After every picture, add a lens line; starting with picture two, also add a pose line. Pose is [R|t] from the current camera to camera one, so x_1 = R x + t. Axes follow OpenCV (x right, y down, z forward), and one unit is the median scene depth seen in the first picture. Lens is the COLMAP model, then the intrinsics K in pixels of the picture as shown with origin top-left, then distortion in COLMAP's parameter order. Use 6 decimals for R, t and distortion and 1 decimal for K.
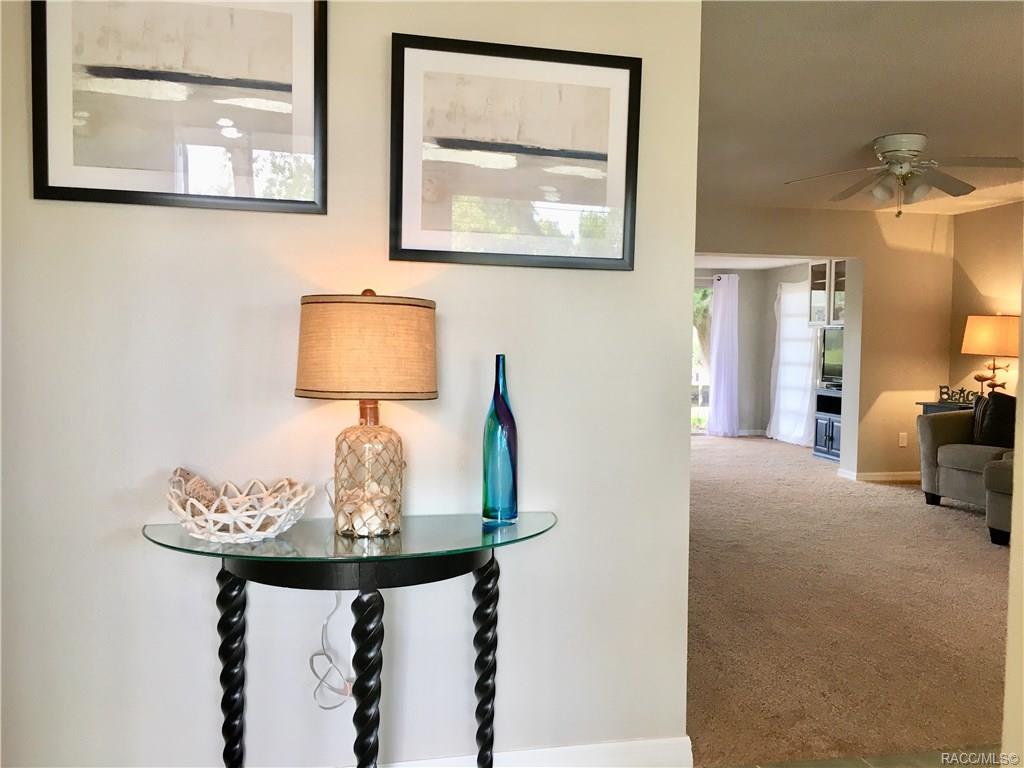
lens RADIAL K [[847.4, 0, 512.0], [0, 847.4, 384.0], [0, 0, 1]] dist [0.004725, -0.012060]
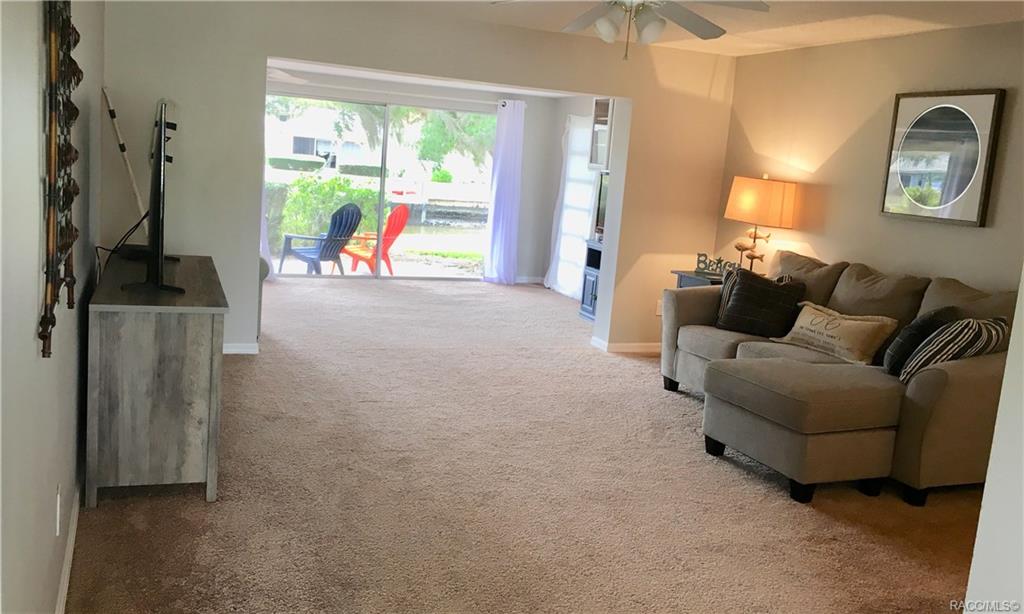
lens RADIAL K [[886.7, 0, 512.0], [0, 886.7, 307.0], [0, 0, 1]] dist [0.013126, 0.002598]
pose [[0.981485, 0.034943, 0.188326, 0.139746], [-0.058030, 0.991256, 0.118510, -0.041237], [-0.182538, -0.127244, 0.974930, 0.119932]]
